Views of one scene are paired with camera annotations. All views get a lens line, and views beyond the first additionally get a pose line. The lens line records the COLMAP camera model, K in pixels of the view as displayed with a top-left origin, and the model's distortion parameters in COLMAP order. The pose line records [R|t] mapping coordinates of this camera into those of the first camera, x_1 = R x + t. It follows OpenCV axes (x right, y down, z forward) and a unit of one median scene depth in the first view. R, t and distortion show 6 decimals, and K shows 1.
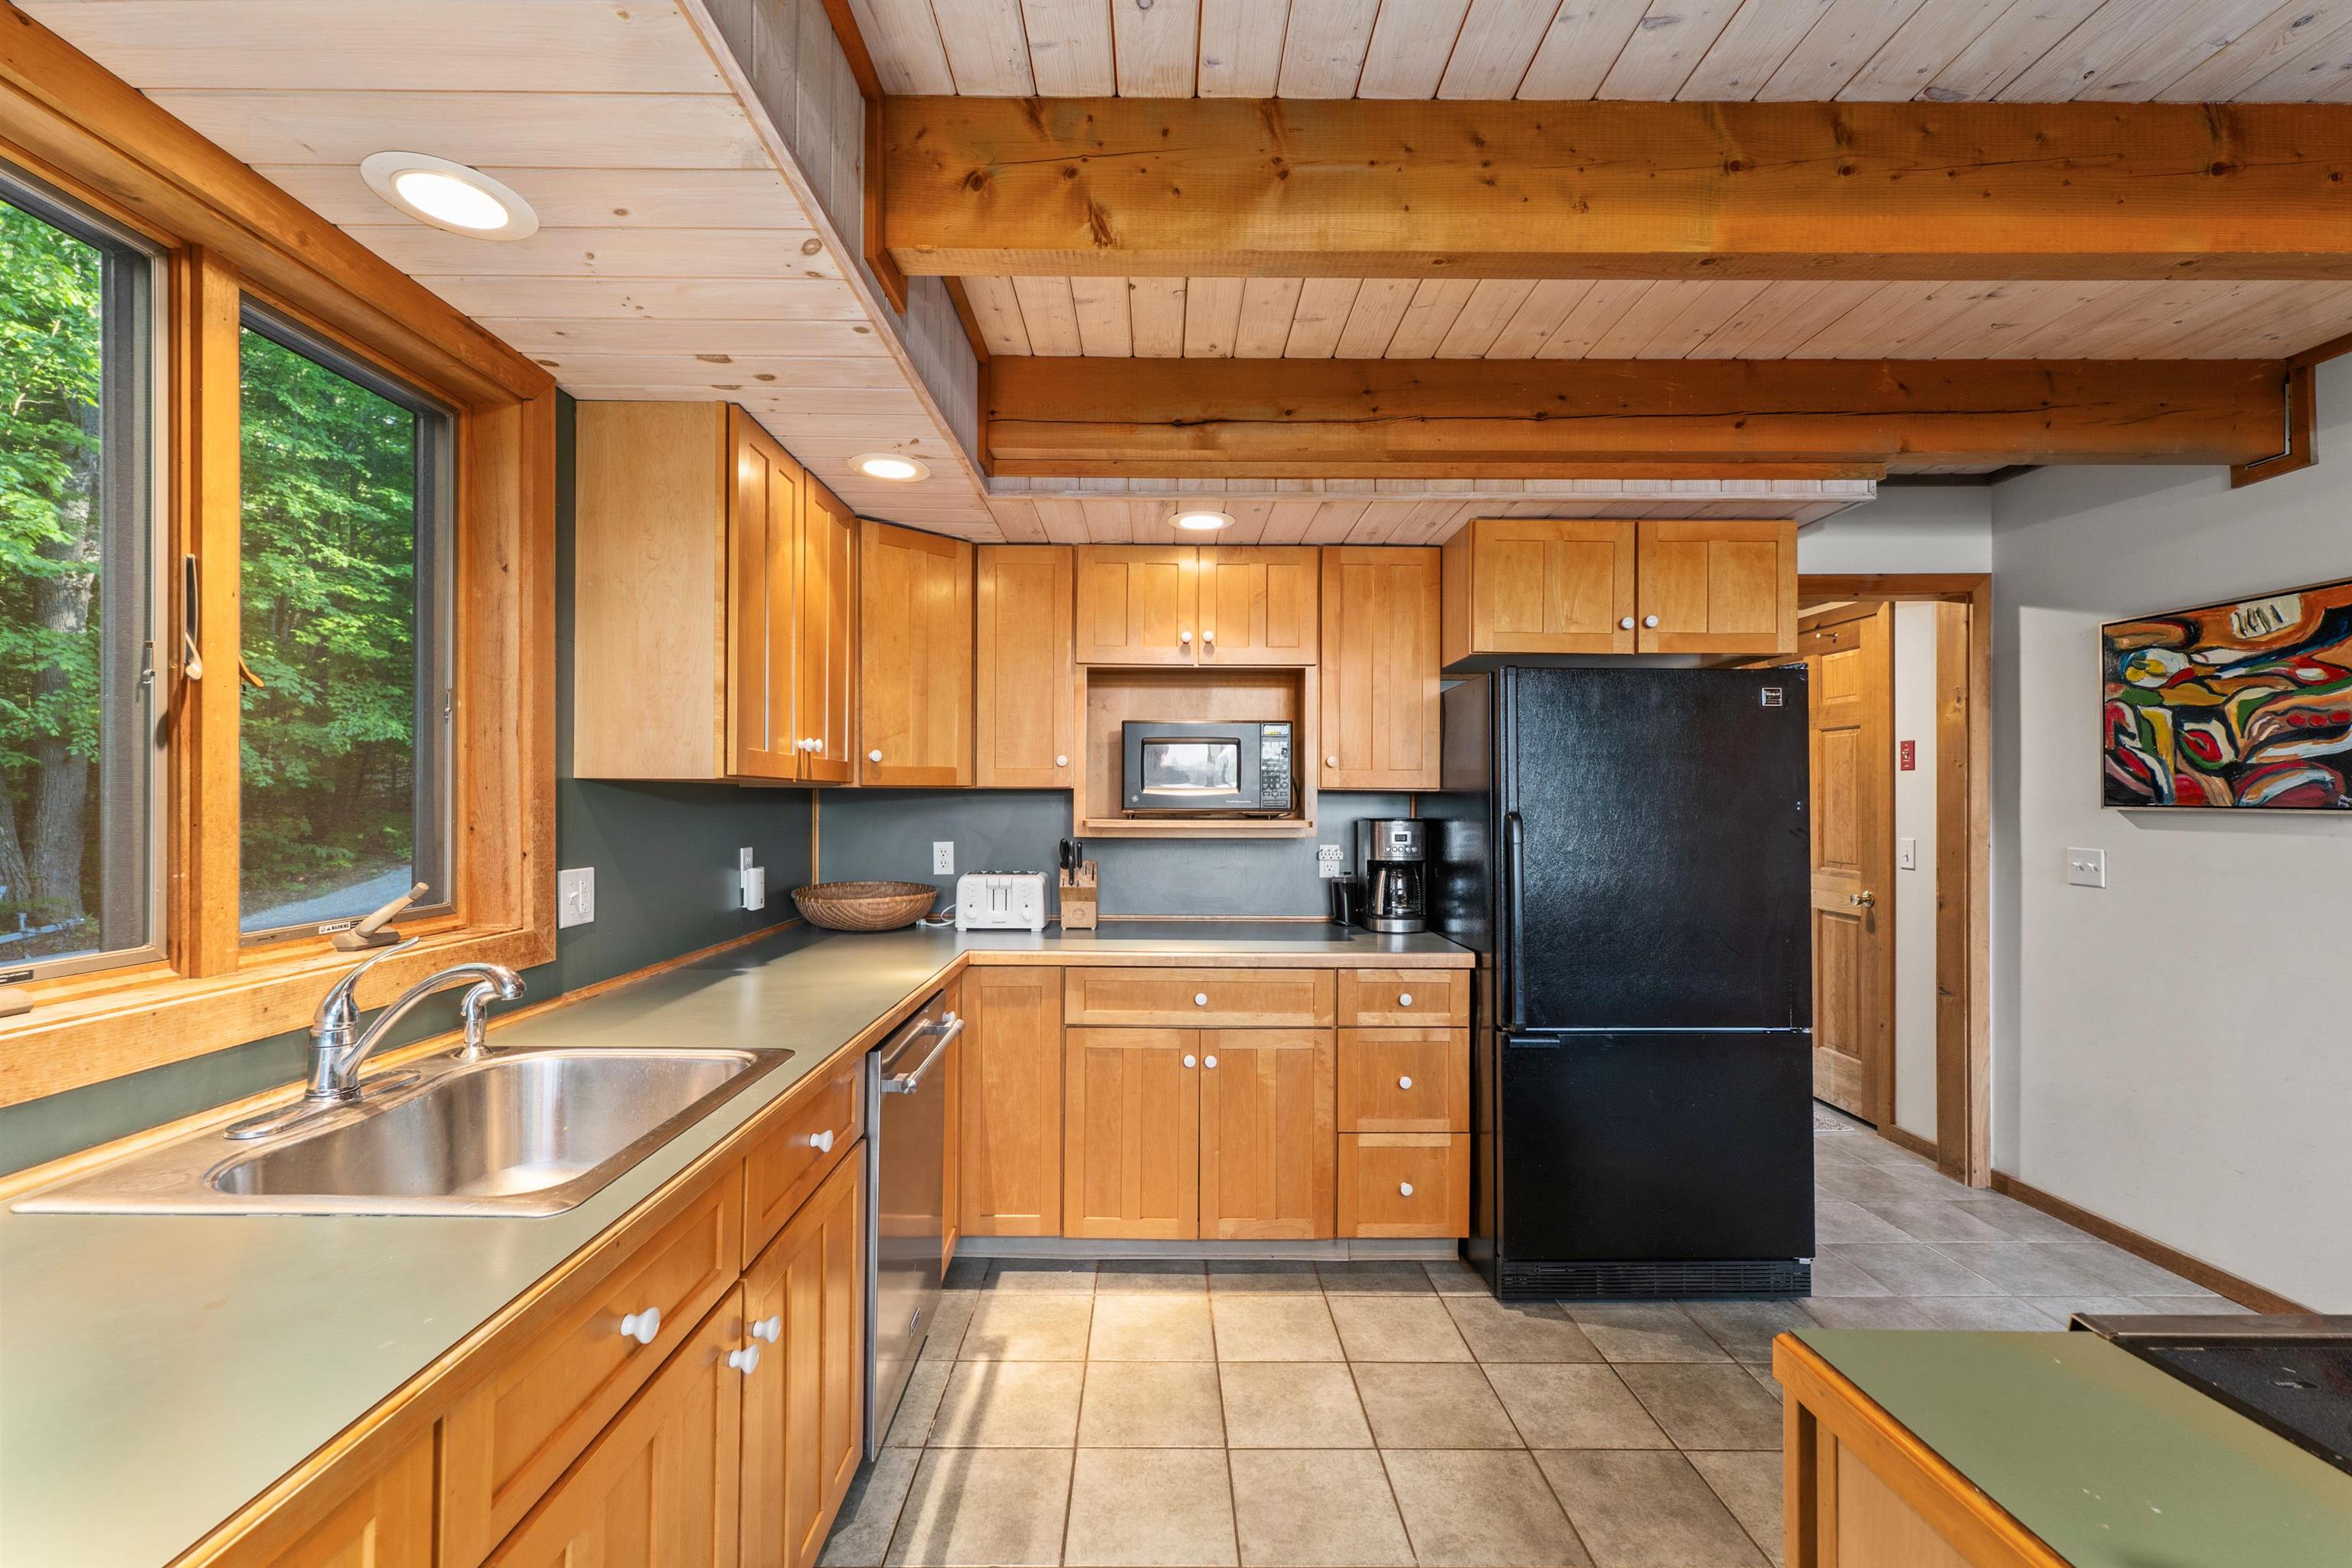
lens RADIAL K [[971.9, 0, 1175.0], [0, 971.9, 782.8], [0, 0, 1]] dist [0.002160, -0.000944]
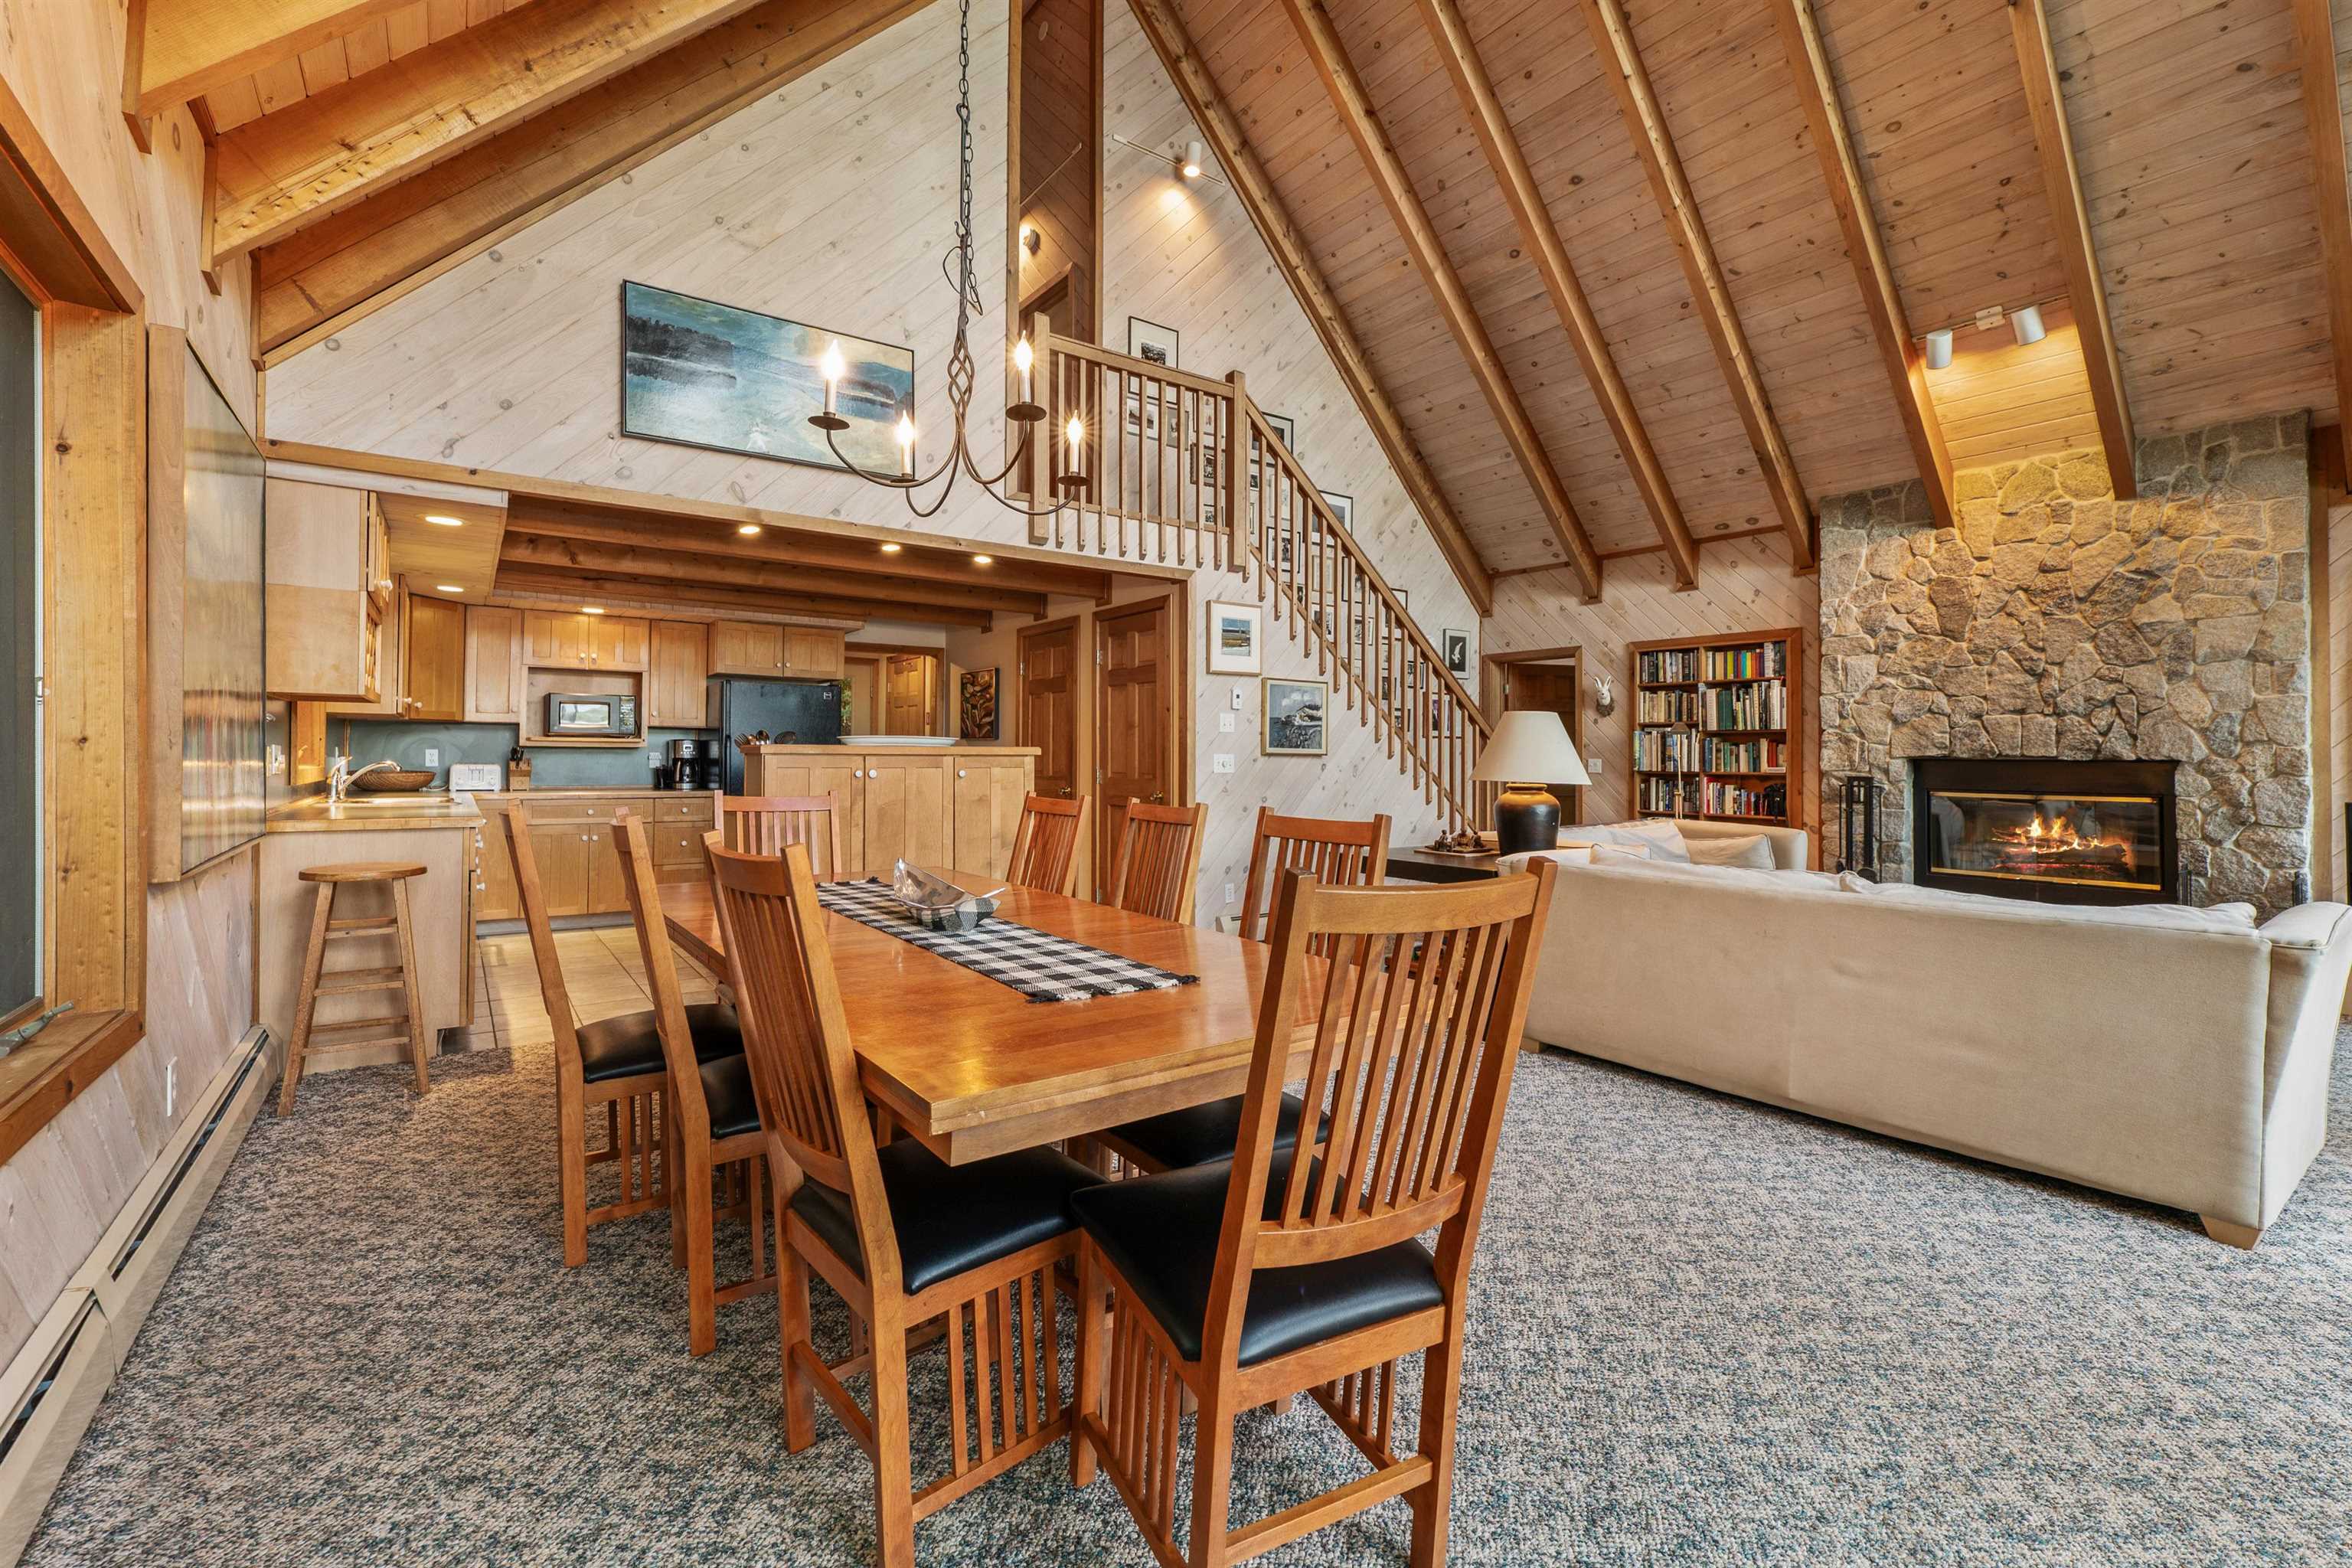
lens RADIAL K [[971.9, 0, 1152.1], [0, 971.9, 750.4], [0, 0, 1]] dist [0.002160, -0.000944]
pose [[0.814392, 0.011320, 0.580205, -0.208876], [-0.008911, 0.999936, -0.007001, 0.067901], [-0.580247, 0.000531, 0.814441, -1.509890]]
